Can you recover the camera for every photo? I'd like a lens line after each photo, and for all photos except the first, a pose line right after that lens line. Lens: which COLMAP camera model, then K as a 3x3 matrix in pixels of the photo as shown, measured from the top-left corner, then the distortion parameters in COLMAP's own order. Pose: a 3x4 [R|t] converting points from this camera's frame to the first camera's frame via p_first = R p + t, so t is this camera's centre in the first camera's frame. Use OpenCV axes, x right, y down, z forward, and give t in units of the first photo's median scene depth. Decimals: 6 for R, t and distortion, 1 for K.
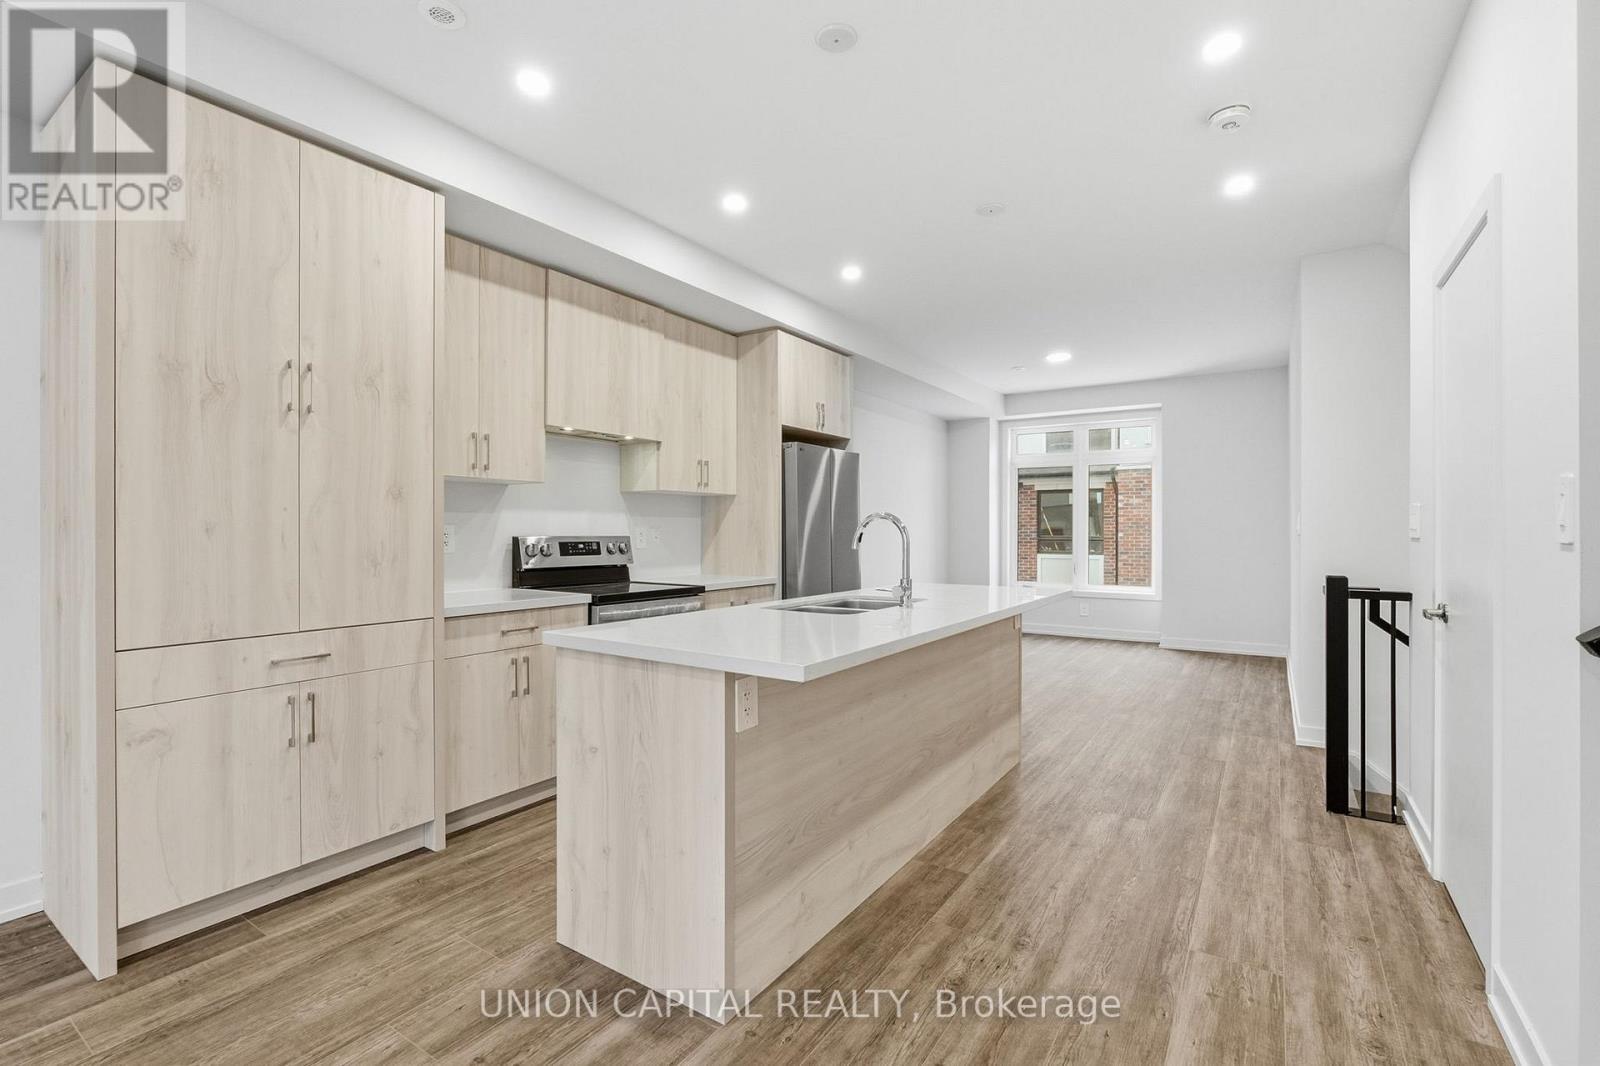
lens RADIAL K [[716.9, 0, 795.3], [0, 716.9, 532.8], [0, 0, 1]] dist [-0.029907, 0.011260]
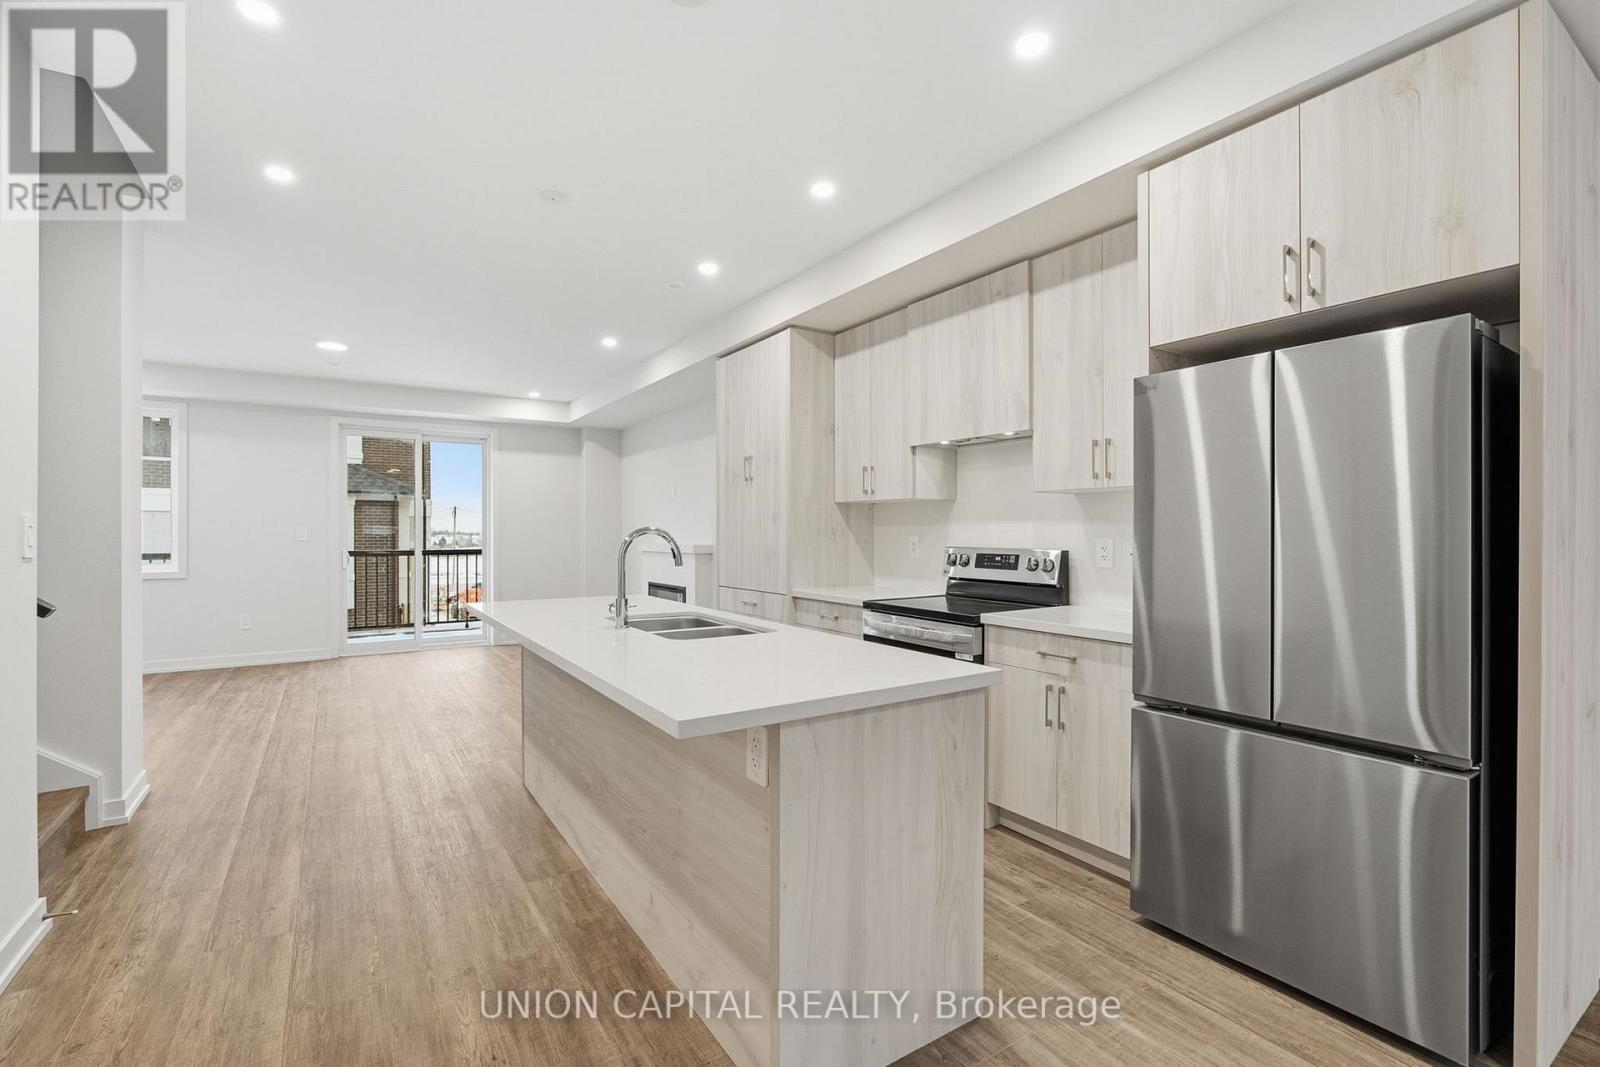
lens RADIAL K [[716.9, 0, 795.3], [0, 716.9, 533.3], [0, 0, 1]] dist [-0.029907, 0.011260]
pose [[-0.392936, 0.003300, -0.919560, 0.698877], [-0.002590, 0.999986, 0.004695, -0.019422], [0.919562, 0.004226, -0.392922, 1.192565]]
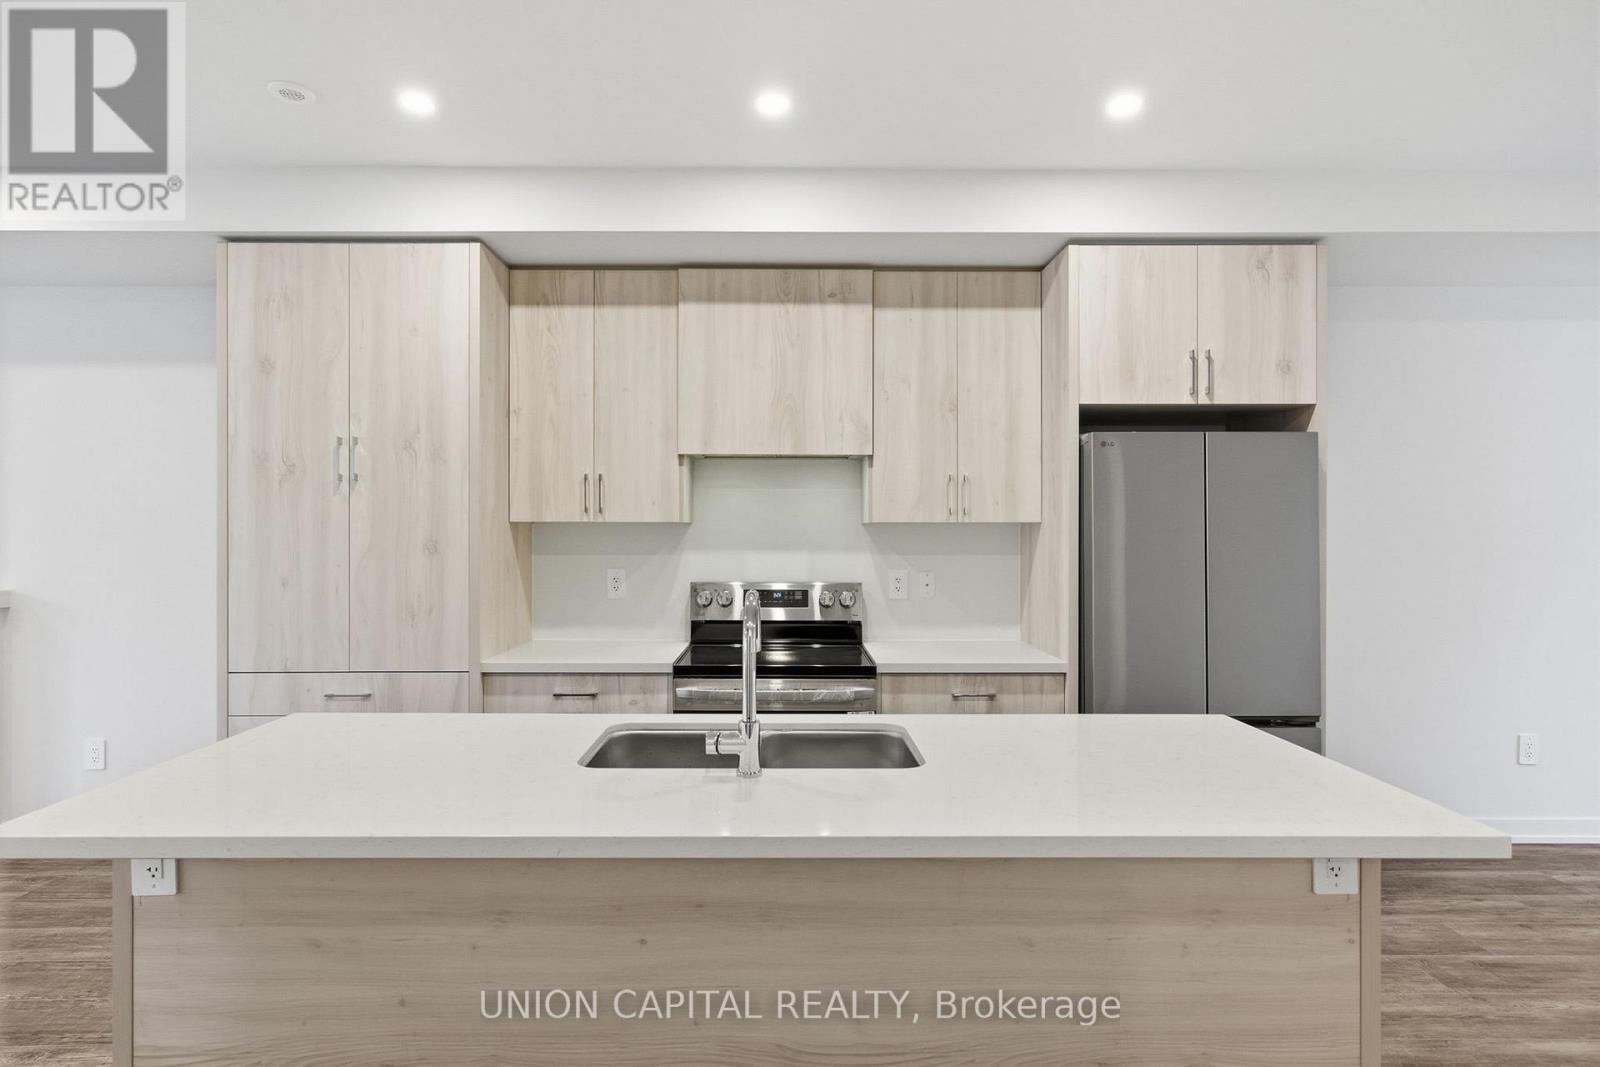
lens RADIAL K [[836.6, 0, 793.8], [0, 836.6, 531.1], [0, 0, 1]] dist [-0.009722, 0.000534]
pose [[0.563694, 0.003971, -0.825974, 0.512938], [-0.003795, 0.999990, 0.002218, -0.058794], [0.825975, 0.001884, 0.563704, 0.517946]]
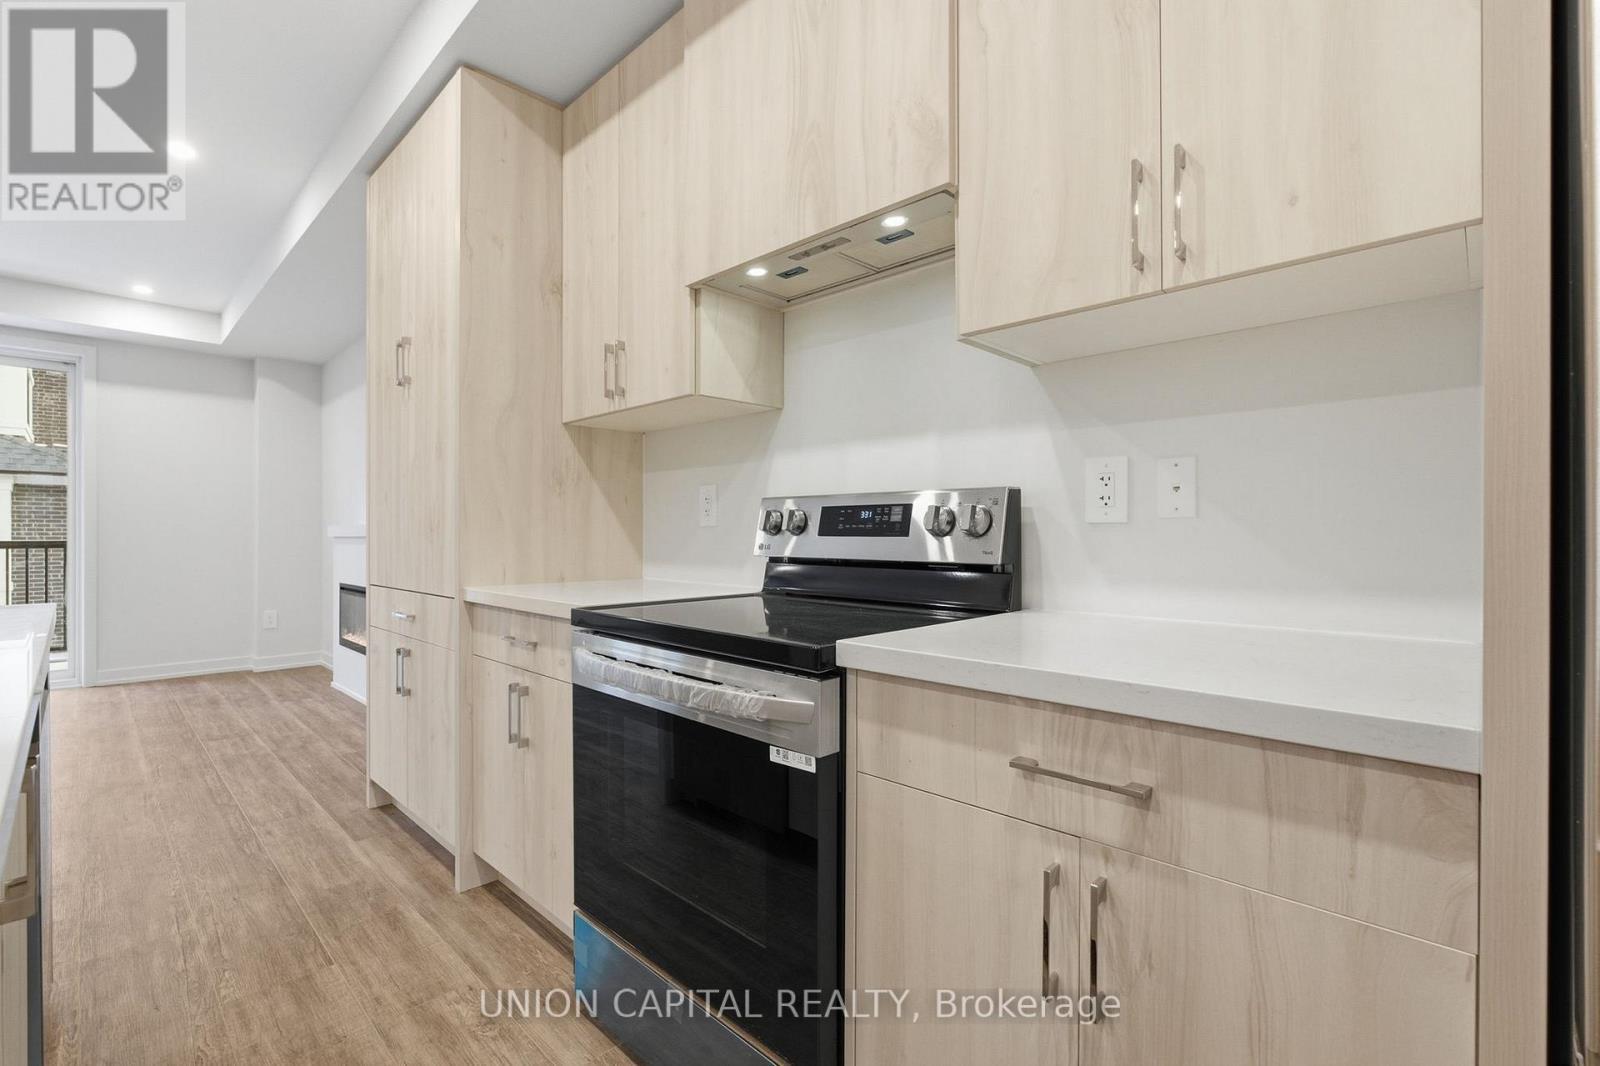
lens RADIAL K [[716.9, 0, 795.3], [0, 716.9, 532.8], [0, 0, 1]] dist [-0.029907, 0.011260]
pose [[-0.184437, -0.000506, -0.982844, 0.154403], [-0.003187, 0.999995, 0.000083, 0.031573], [0.982839, 0.003147, -0.184438, 1.103556]]
